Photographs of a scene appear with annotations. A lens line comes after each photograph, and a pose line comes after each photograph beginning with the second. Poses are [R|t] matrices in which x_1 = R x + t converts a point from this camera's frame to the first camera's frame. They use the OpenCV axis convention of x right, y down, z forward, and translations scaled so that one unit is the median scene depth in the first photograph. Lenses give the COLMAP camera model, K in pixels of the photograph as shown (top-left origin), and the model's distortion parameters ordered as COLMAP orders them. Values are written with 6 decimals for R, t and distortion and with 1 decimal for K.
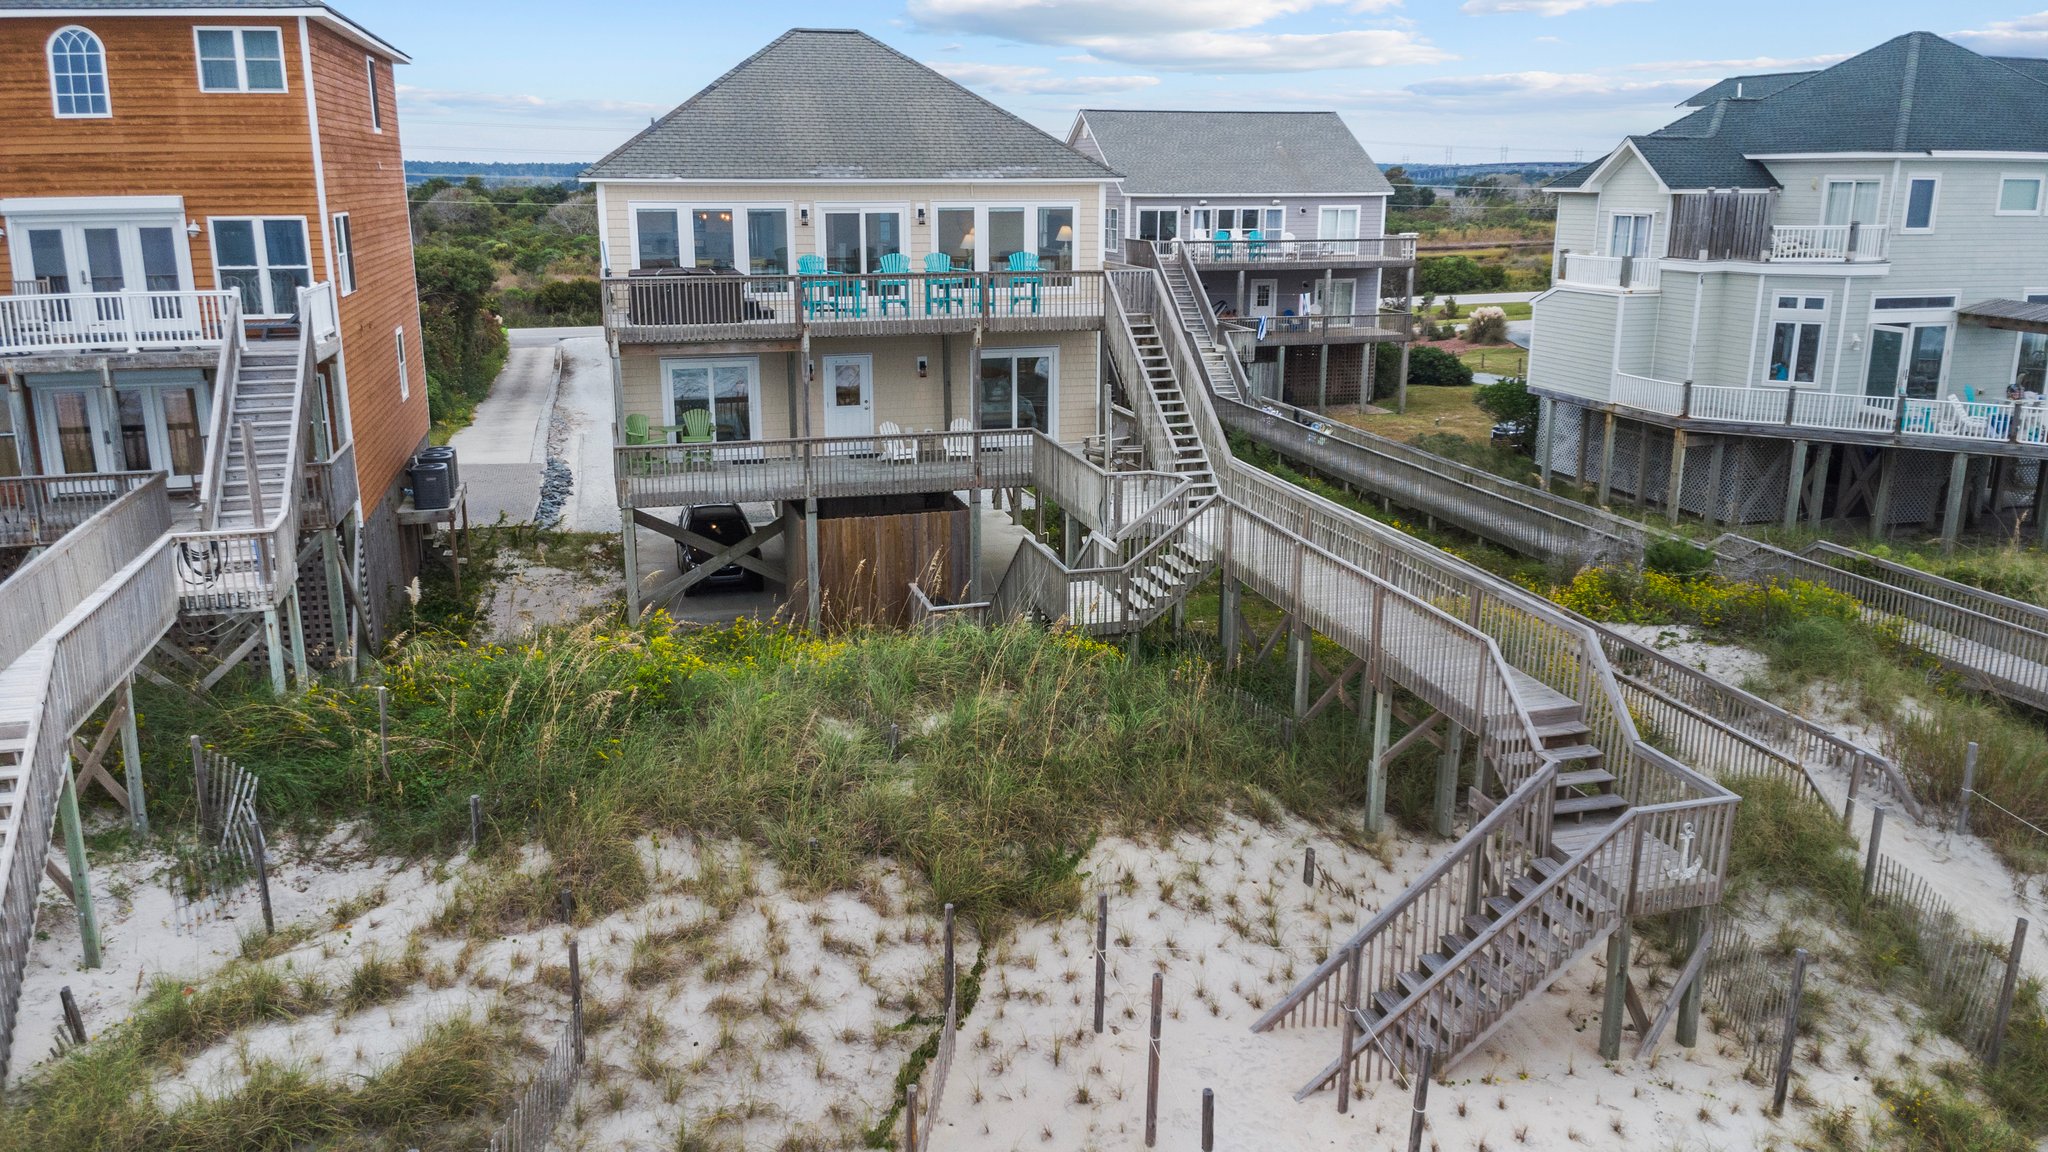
lens RADIAL K [[1506.8, 0, 1024.0], [0, 1506.8, 576.0], [0, 0, 1]] dist [0.000280, 0.006262]
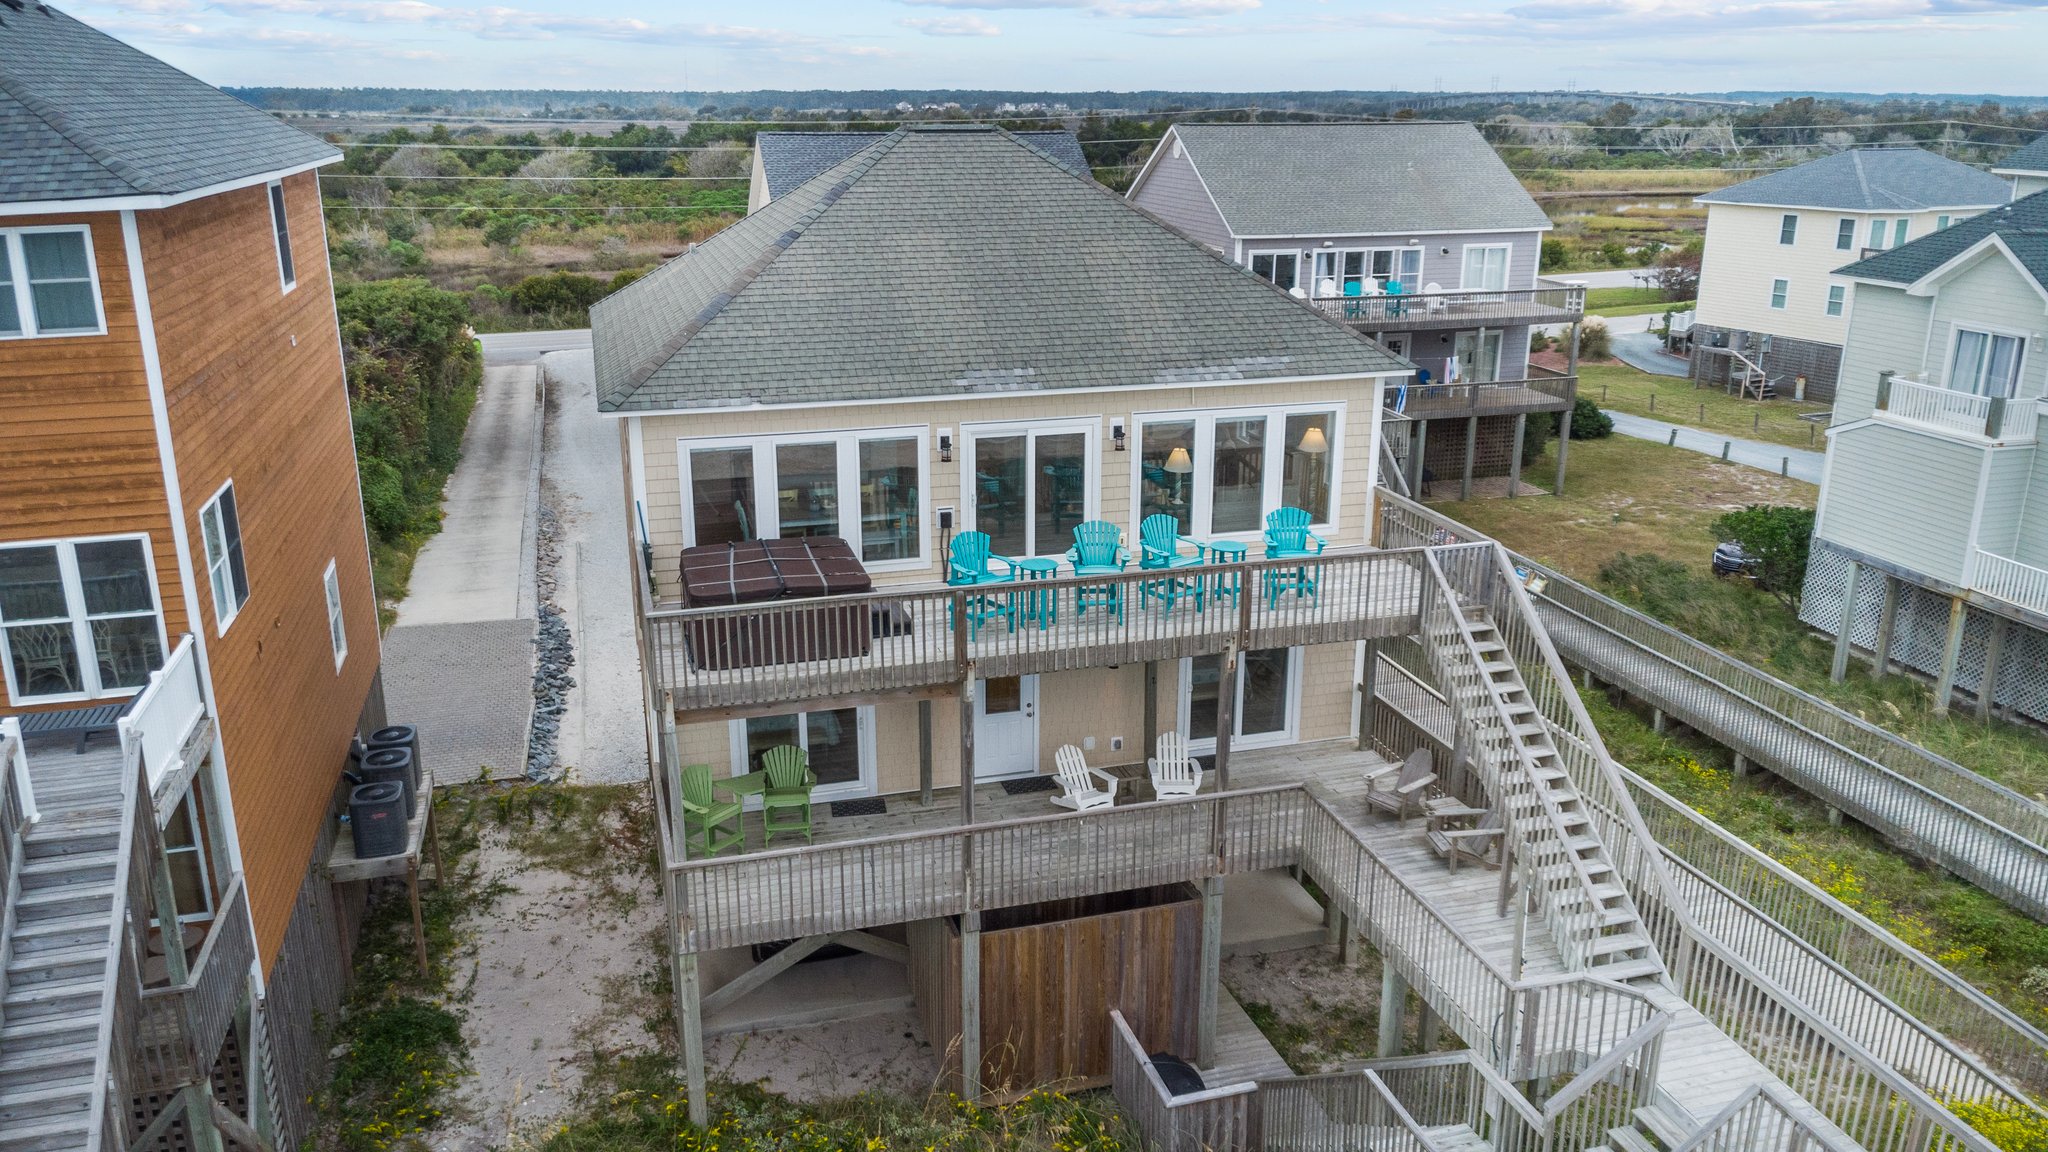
lens RADIAL K [[1514.5, 0, 1024.0], [0, 1514.5, 576.0], [0, 0, 1]] dist [0.001940, -0.007235]
pose [[0.999916, -0.004588, 0.012122, -0.113095], [0.004074, 0.999104, 0.042126, -0.198392], [-0.012305, -0.042073, 0.999039, 0.324212]]
